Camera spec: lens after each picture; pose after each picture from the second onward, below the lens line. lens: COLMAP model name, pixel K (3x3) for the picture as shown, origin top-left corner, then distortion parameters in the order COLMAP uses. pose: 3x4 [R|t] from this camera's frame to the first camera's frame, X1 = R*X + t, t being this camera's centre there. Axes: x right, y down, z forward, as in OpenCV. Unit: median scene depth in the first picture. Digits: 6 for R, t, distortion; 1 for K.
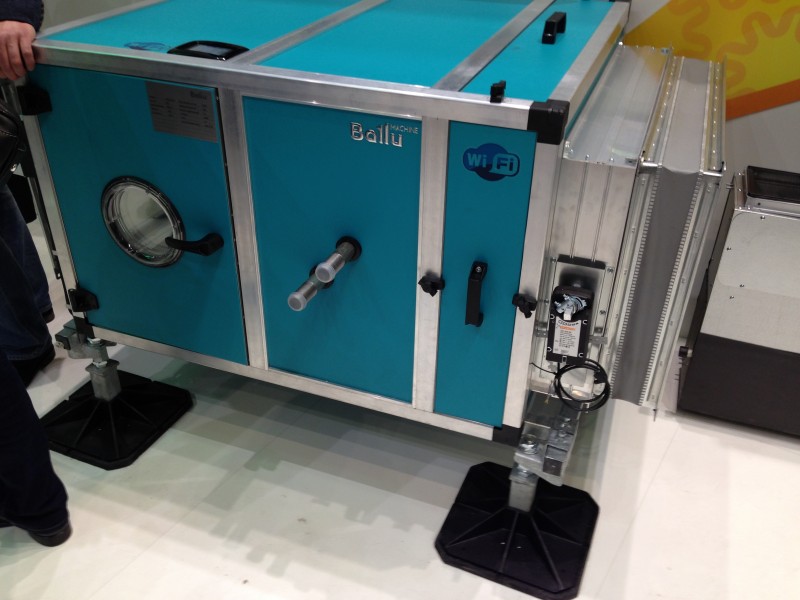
lens RADIAL K [[718.1, 0, 400.0], [0, 718.1, 300.0], [0, 0, 1]] dist [0.074663, -0.002374]
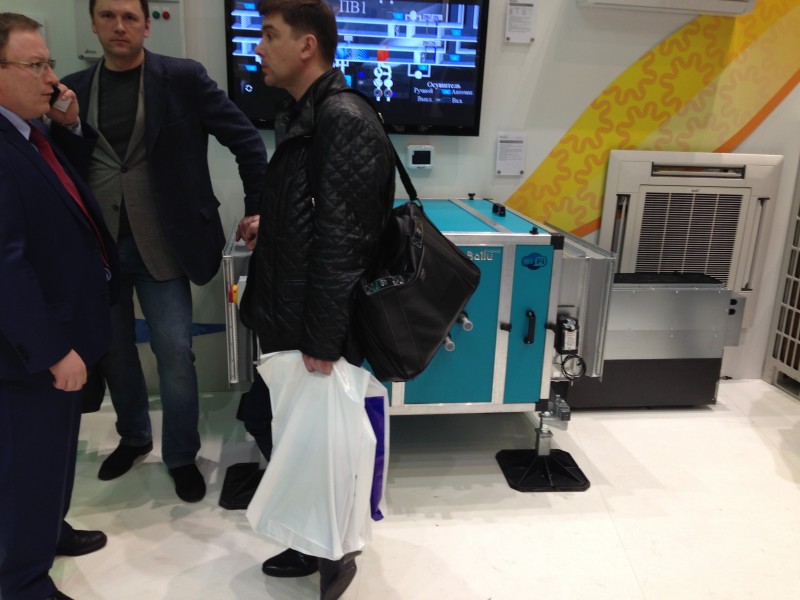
lens RADIAL K [[718.1, 0, 400.0], [0, 718.1, 300.0], [0, 0, 1]] dist [0.074663, -0.002374]
pose [[0.875614, -0.114520, 0.469239, -1.114323], [0.236286, 0.948865, -0.209343, 0.248749], [-0.421270, 0.294178, 0.857899, -0.597166]]
